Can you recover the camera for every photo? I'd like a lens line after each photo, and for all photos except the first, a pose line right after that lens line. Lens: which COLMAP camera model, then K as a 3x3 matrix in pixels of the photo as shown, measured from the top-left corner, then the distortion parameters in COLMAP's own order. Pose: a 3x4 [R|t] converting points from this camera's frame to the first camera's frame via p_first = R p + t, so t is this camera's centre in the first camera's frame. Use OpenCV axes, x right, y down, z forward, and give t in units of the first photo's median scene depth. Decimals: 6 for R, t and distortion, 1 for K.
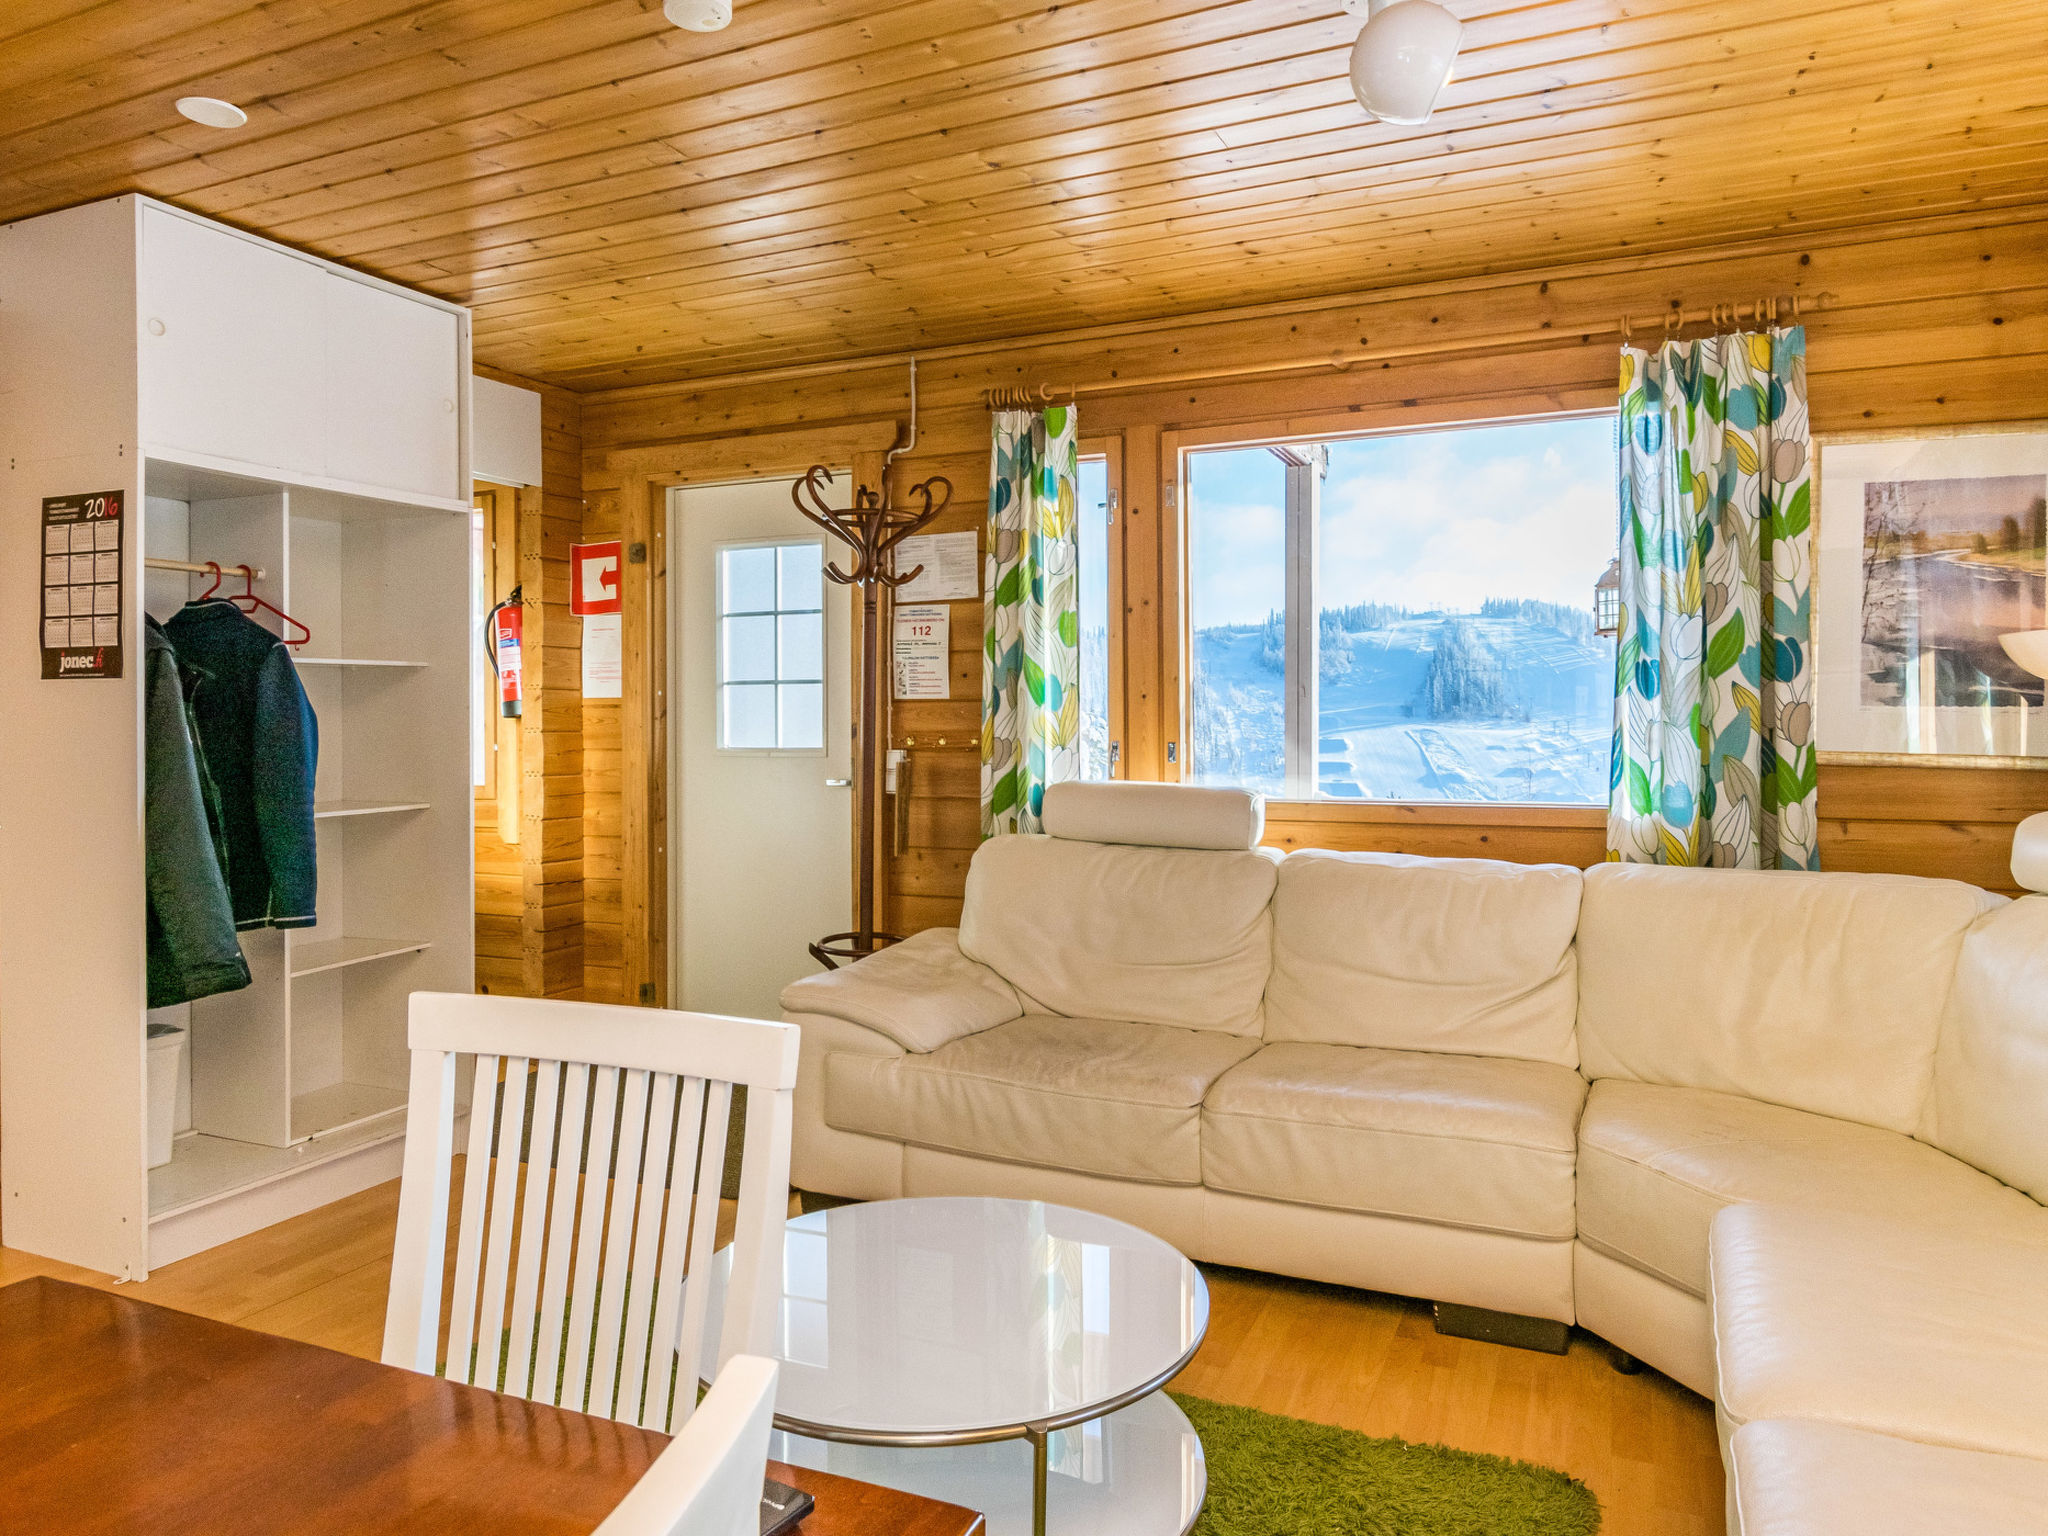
lens RADIAL K [[1338.7, 0, 997.8], [0, 1338.7, 712.7], [0, 0, 1]] dist [0.000980, 0.000438]
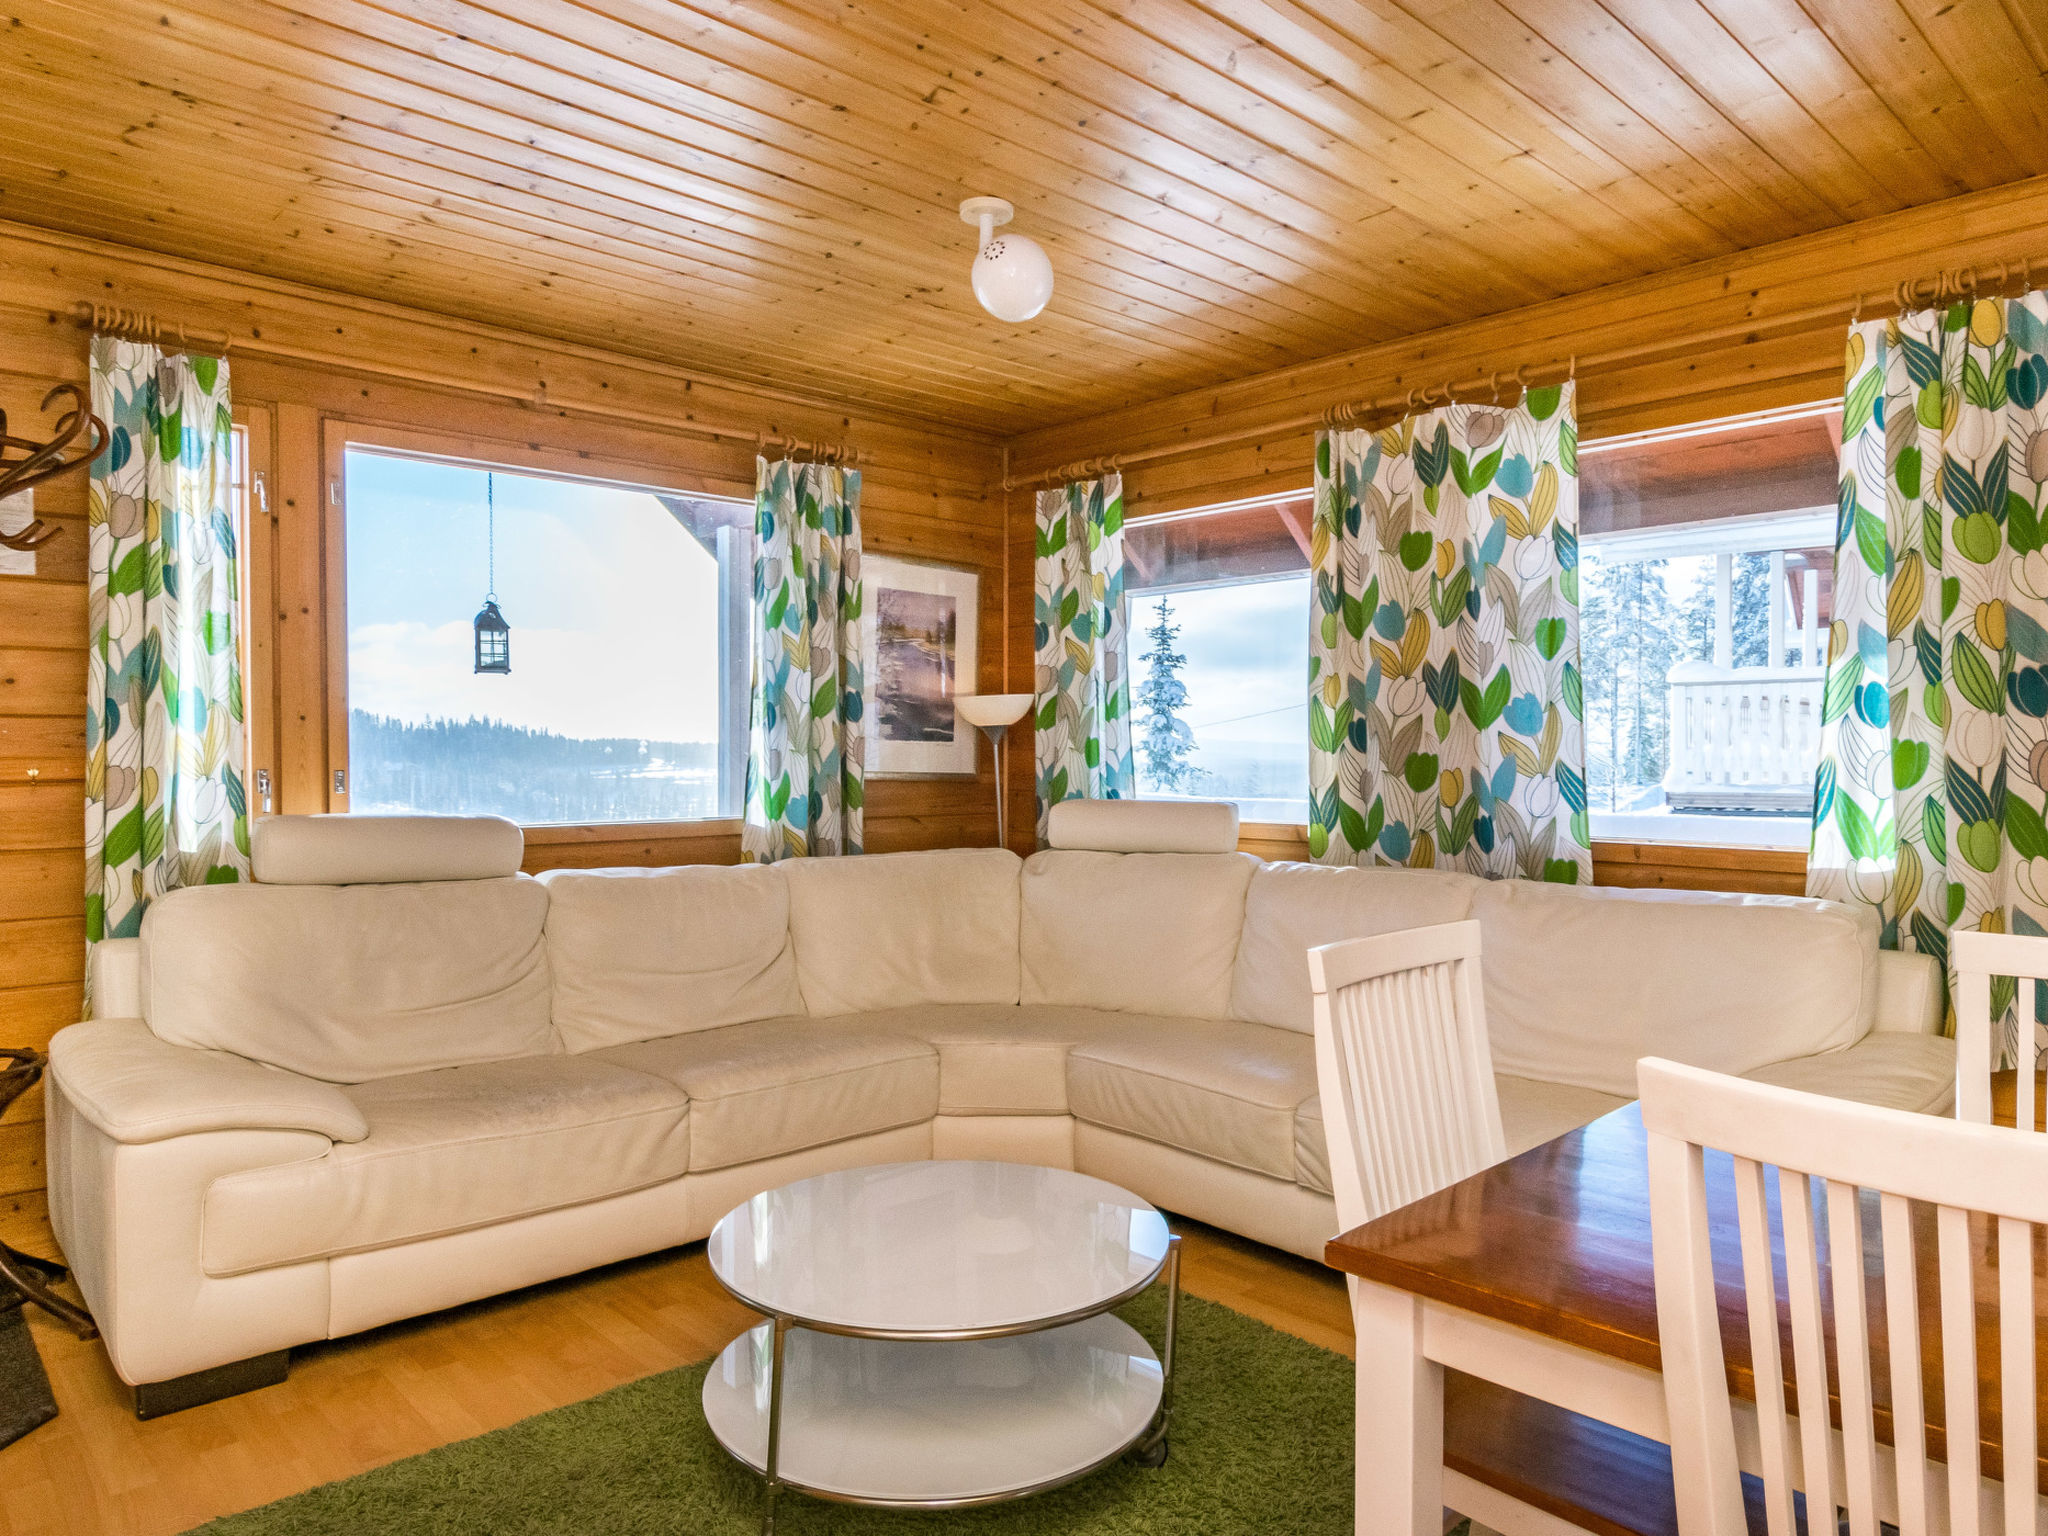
lens RADIAL K [[1338.7, 0, 1026.5], [0, 1338.7, 767.7], [0, 0, 1]] dist [0.000980, 0.000438]
pose [[0.387385, -0.006532, 0.921895, -0.583121], [-0.009231, 0.999897, 0.010964, 0.007230], [-0.921872, -0.012757, 0.387285, 0.259051]]
